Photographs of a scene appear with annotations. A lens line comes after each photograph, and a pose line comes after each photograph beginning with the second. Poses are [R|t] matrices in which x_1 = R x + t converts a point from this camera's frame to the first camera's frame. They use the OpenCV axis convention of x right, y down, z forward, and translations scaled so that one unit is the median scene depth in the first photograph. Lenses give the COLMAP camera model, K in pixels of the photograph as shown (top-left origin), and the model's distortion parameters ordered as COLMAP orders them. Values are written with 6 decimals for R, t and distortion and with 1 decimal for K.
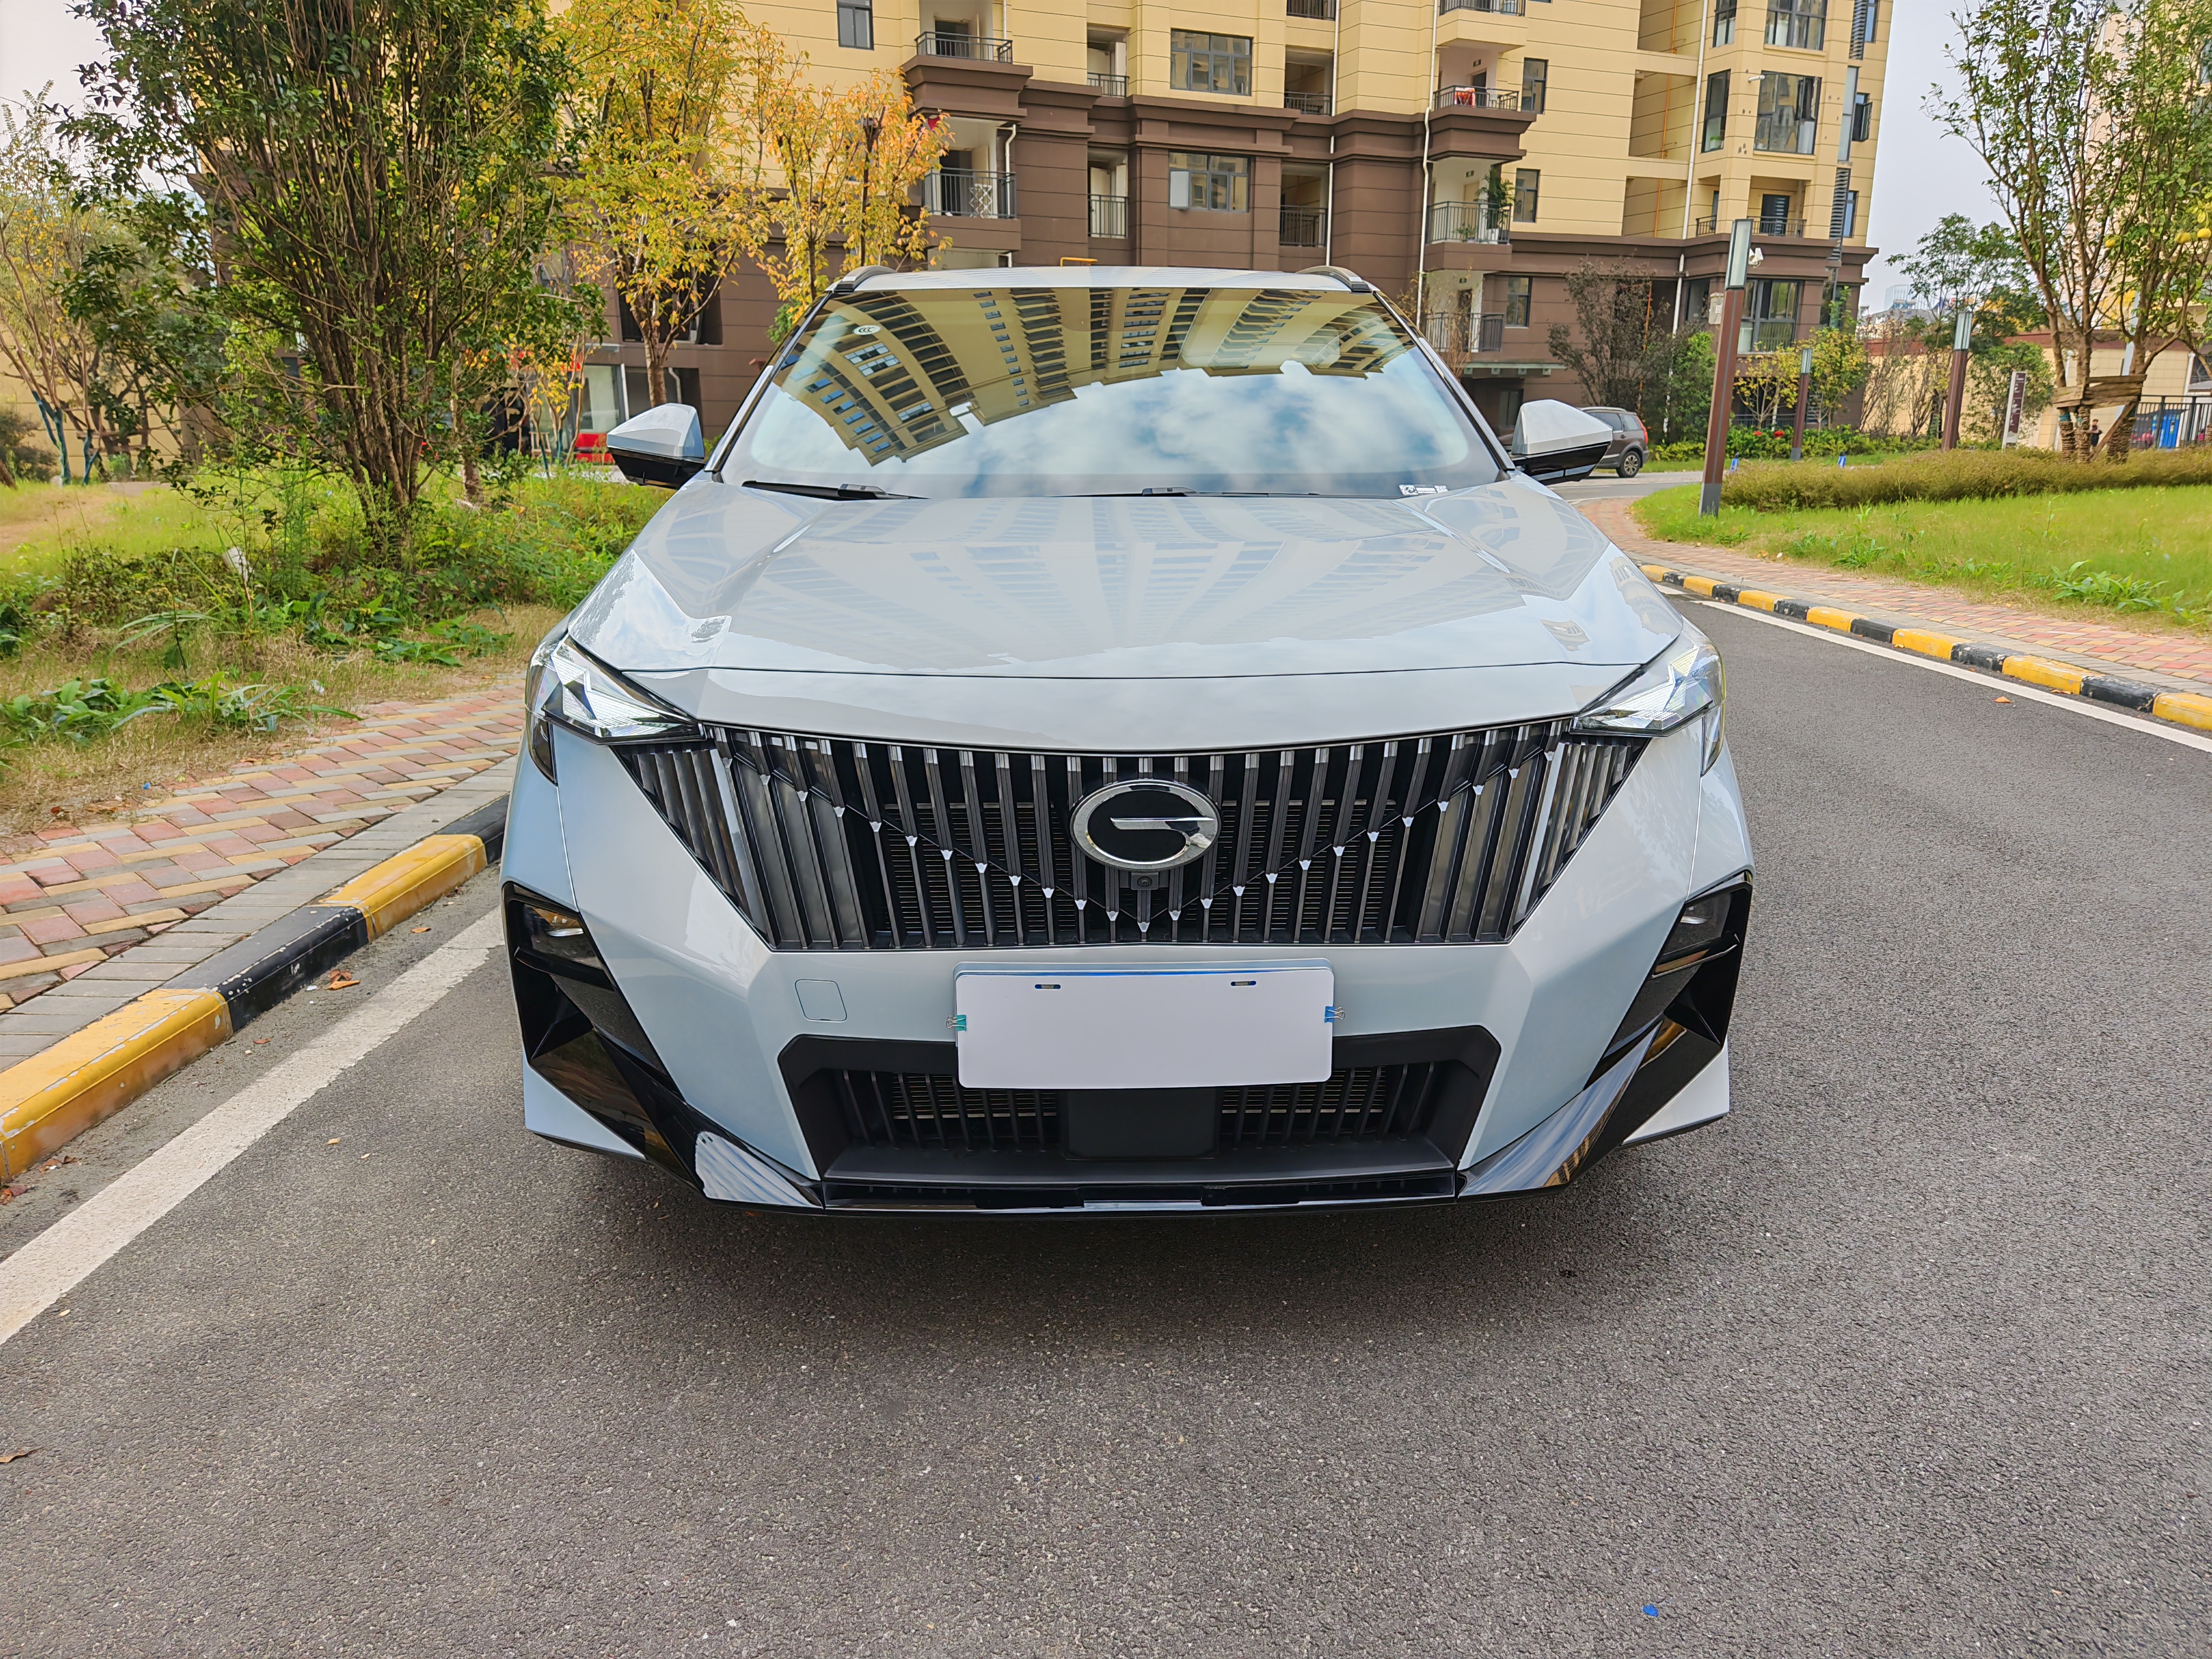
lens RADIAL K [[1549.9, 0, 1102.9], [0, 1549.9, 847.3], [0, 0, 1]] dist [0.049831, -0.058509]
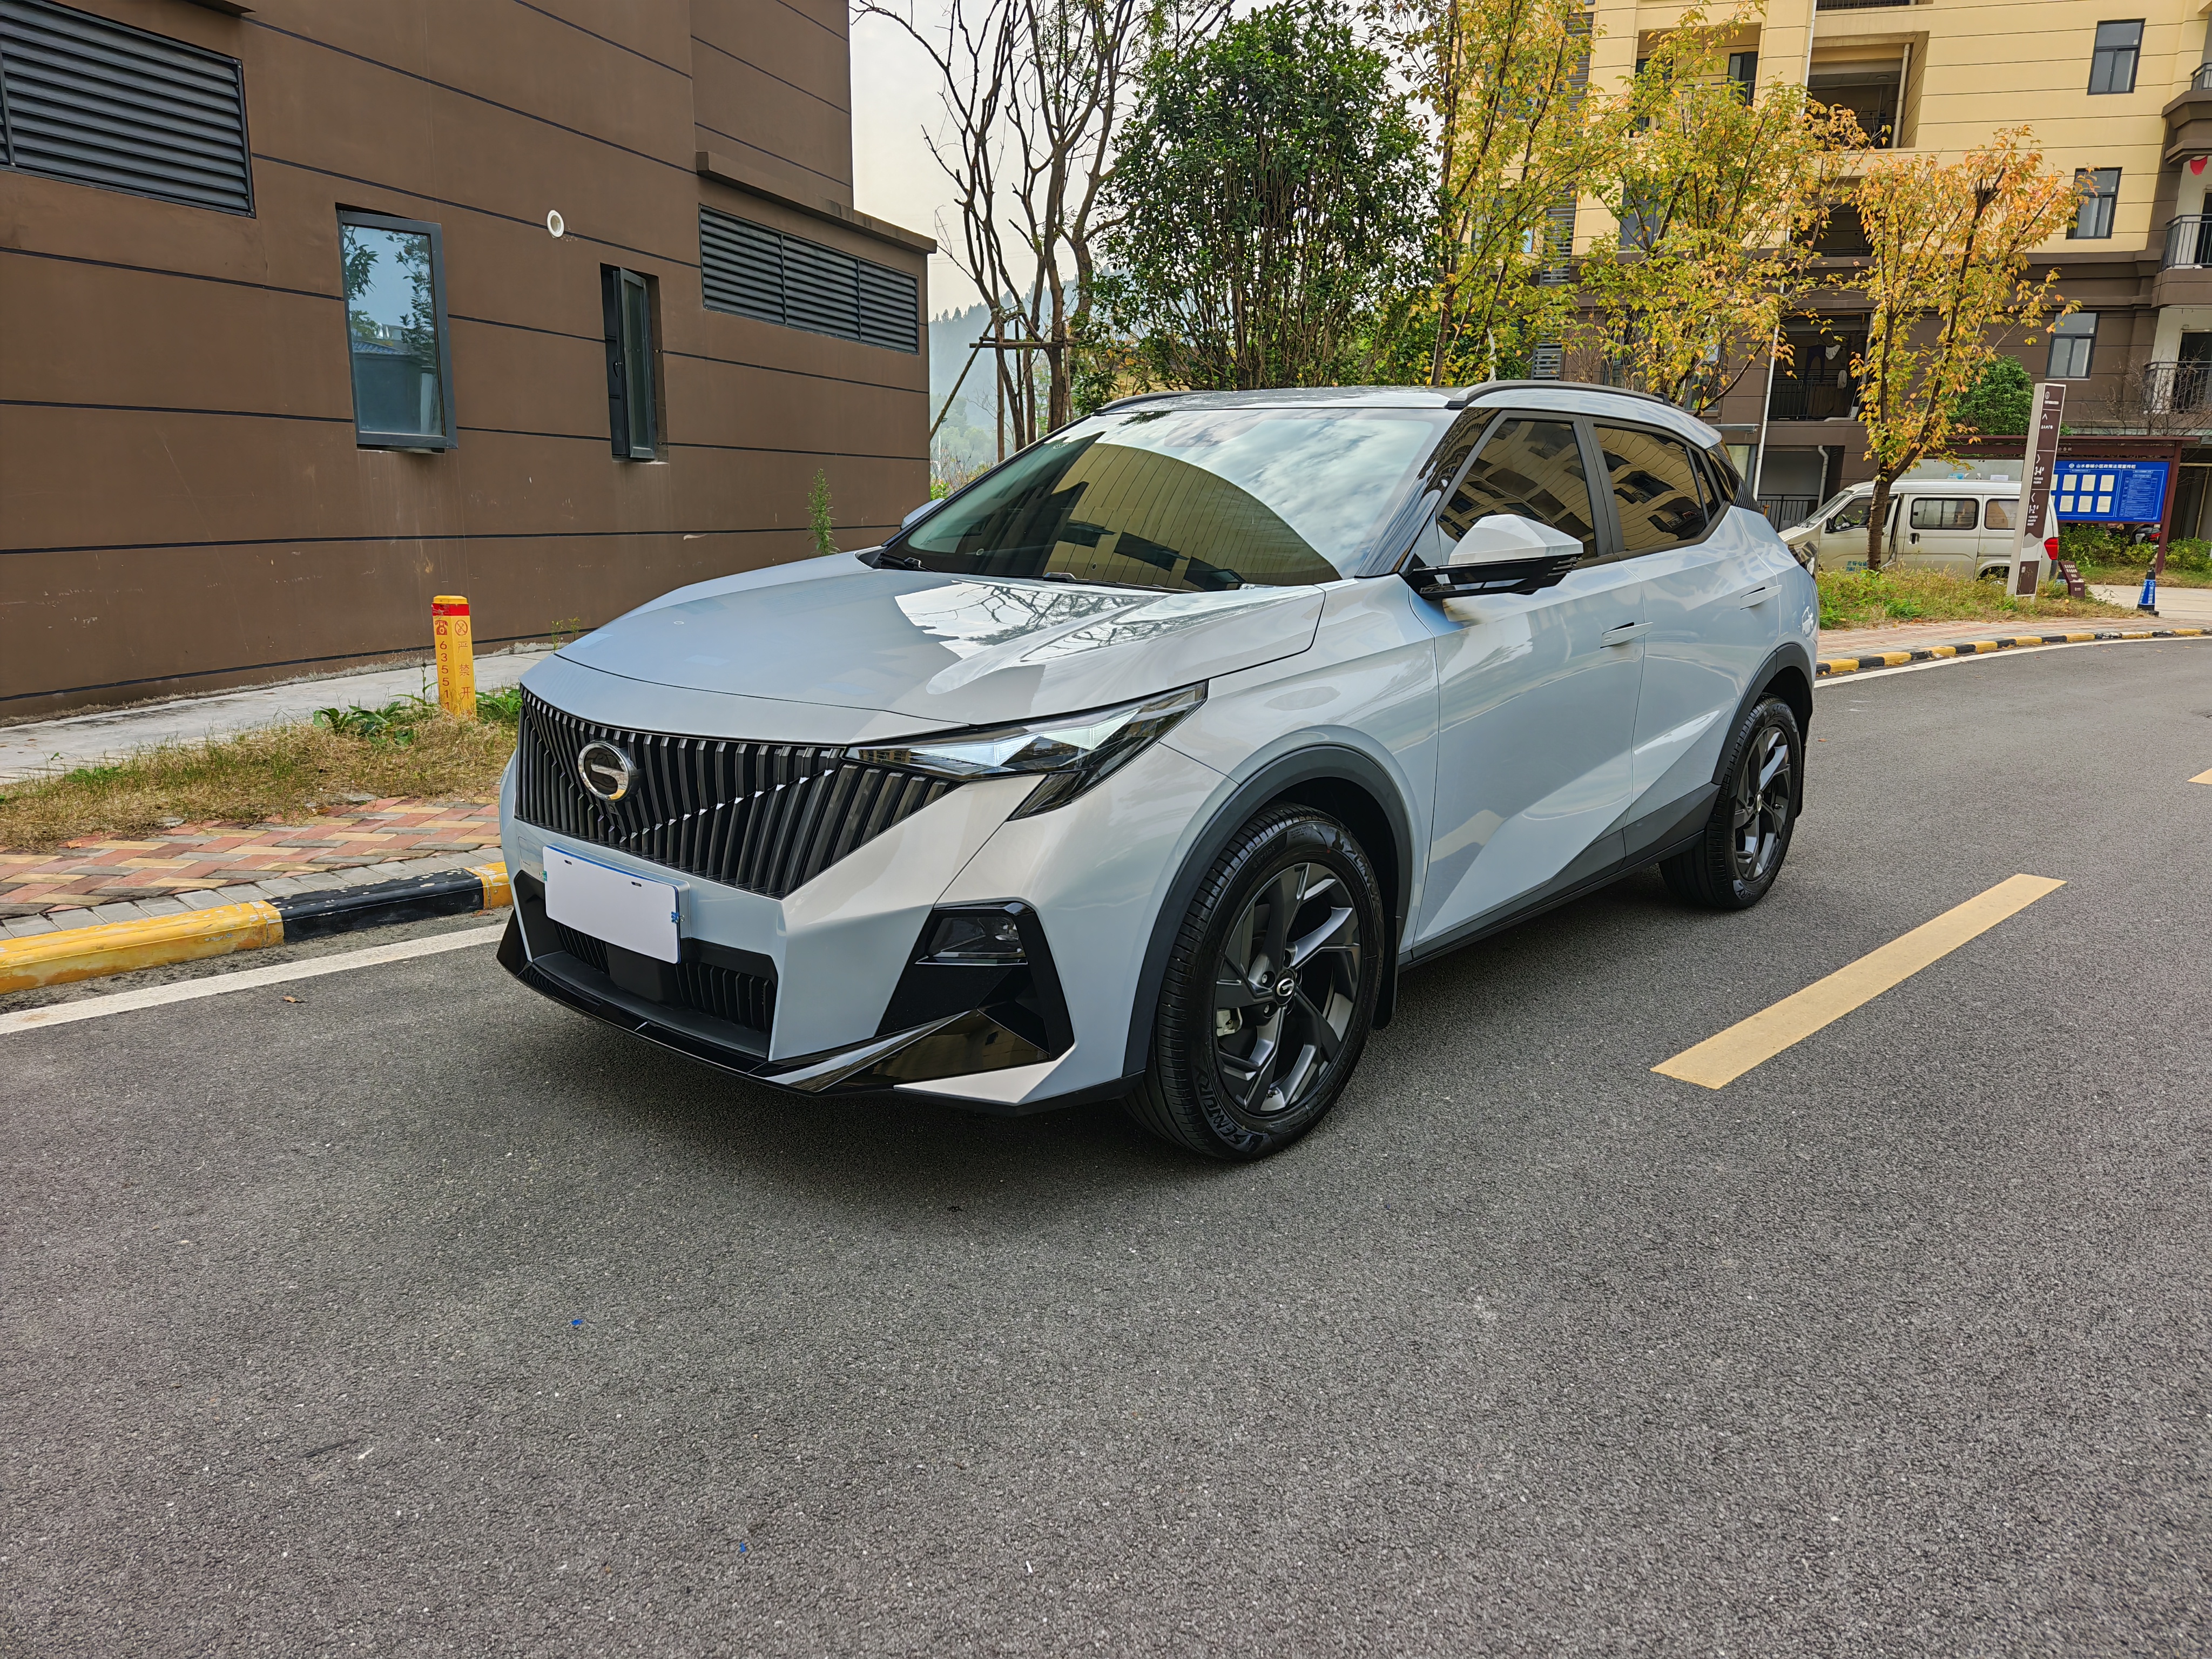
lens RADIAL K [[1549.9, 0, 1097.3], [0, 1549.9, 825.7], [0, 0, 1]] dist [0.049831, -0.058509]
pose [[0.726380, 0.167008, -0.666694, 1.406862], [-0.203741, 0.978750, 0.023198, -0.094908], [0.656401, 0.118983, 0.744970, 0.144001]]
